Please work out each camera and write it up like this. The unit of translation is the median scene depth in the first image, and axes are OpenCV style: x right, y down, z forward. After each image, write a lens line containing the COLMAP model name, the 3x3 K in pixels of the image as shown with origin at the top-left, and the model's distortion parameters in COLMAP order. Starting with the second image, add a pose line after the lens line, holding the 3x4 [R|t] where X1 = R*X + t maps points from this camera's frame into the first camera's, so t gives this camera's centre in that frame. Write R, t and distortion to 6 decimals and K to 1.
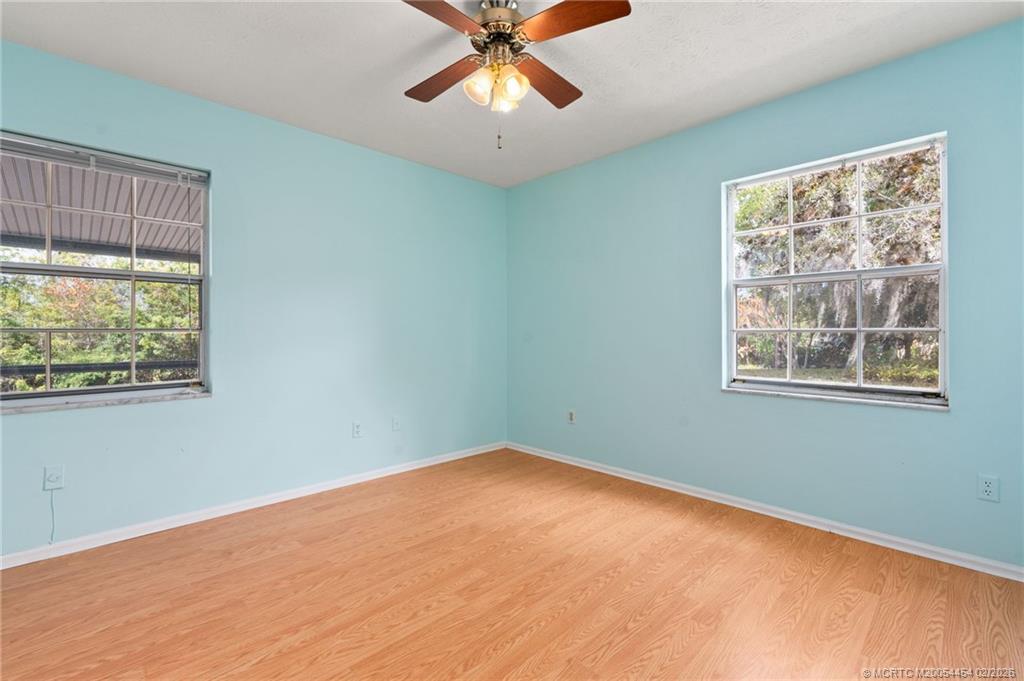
lens RADIAL K [[449.2, 0, 496.7], [0, 449.2, 331.5], [0, 0, 1]] dist [-0.008030, 0.000754]
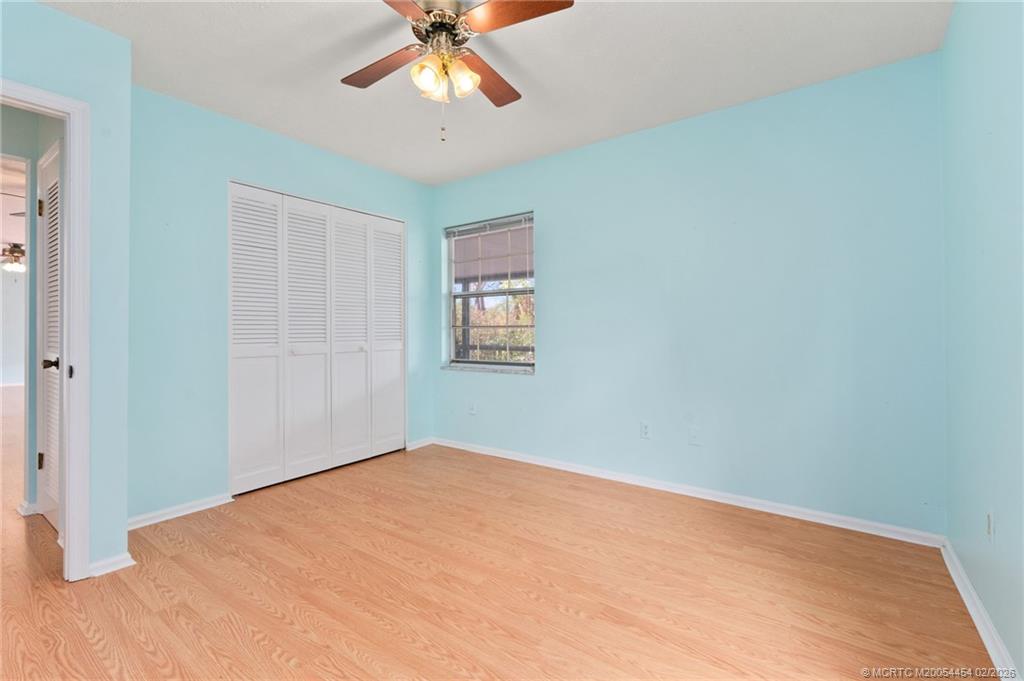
lens RADIAL K [[449.2, 0, 515.8], [0, 449.2, 317.6], [0, 0, 1]] dist [-0.008030, 0.000754]
pose [[0.197616, -0.023002, -0.980010, 0.796574], [0.003496, 0.999735, -0.022760, 0.002938], [0.980273, 0.001072, 0.197644, 0.764999]]
